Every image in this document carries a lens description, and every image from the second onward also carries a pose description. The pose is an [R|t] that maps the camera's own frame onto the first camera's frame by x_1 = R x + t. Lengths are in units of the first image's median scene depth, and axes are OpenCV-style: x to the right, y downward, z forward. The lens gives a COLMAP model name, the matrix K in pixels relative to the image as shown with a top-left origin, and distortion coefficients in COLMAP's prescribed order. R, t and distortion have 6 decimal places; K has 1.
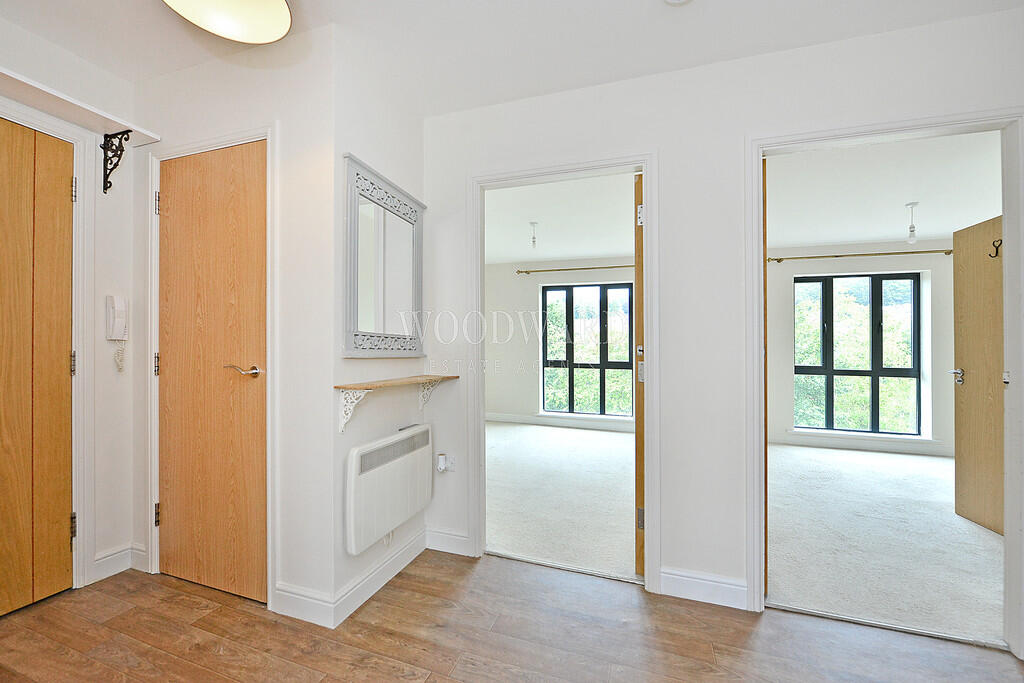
lens RADIAL K [[406.6, 0, 497.9], [0, 406.6, 341.9], [0, 0, 1]] dist [-0.009223, -0.000538]
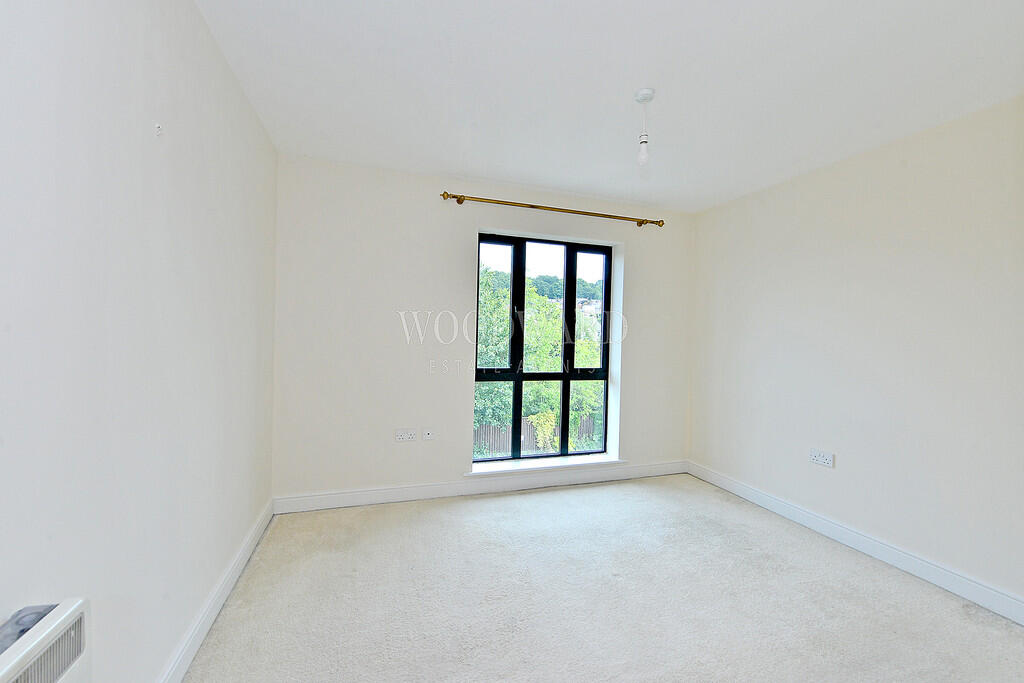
lens RADIAL K [[406.6, 0, 498.7], [0, 406.6, 328.3], [0, 0, 1]] dist [-0.009223, -0.000538]
pose [[0.800654, 0.018468, 0.598842, 0.383765], [-0.029636, 0.999522, 0.008799, -0.012922], [-0.598394, -0.024792, 0.800819, 0.473379]]
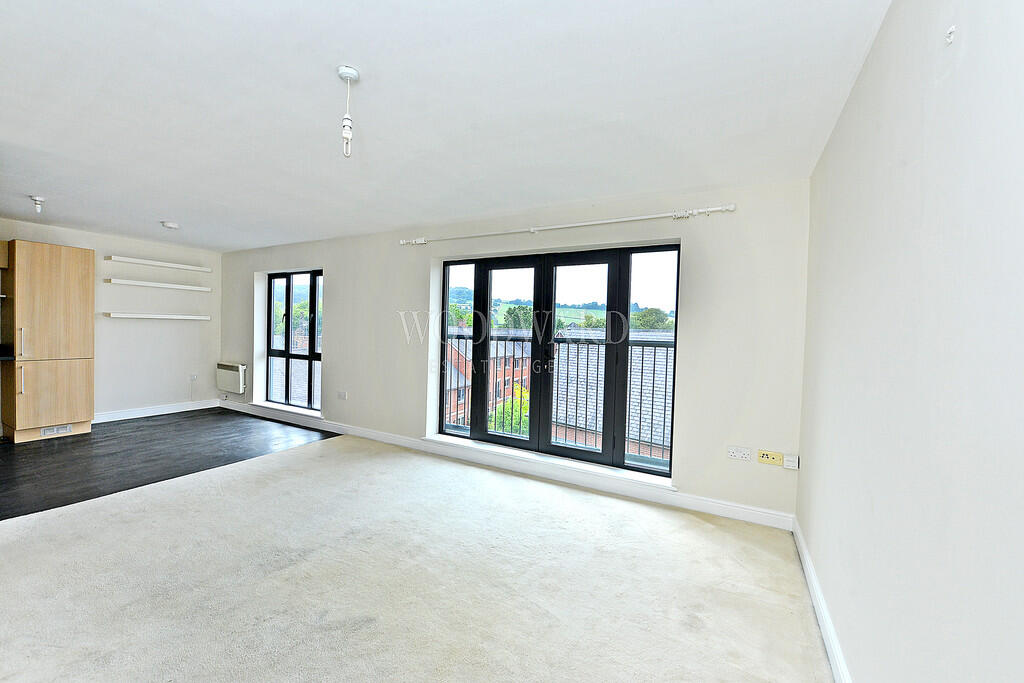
lens RADIAL K [[406.6, 0, 506.6], [0, 406.6, 326.8], [0, 0, 1]] dist [-0.009223, -0.000538]
pose [[0.980703, 0.018821, -0.194596, 1.710298], [-0.016958, 0.999793, 0.011236, -0.032099], [0.194767, -0.007719, 0.980819, -0.031582]]
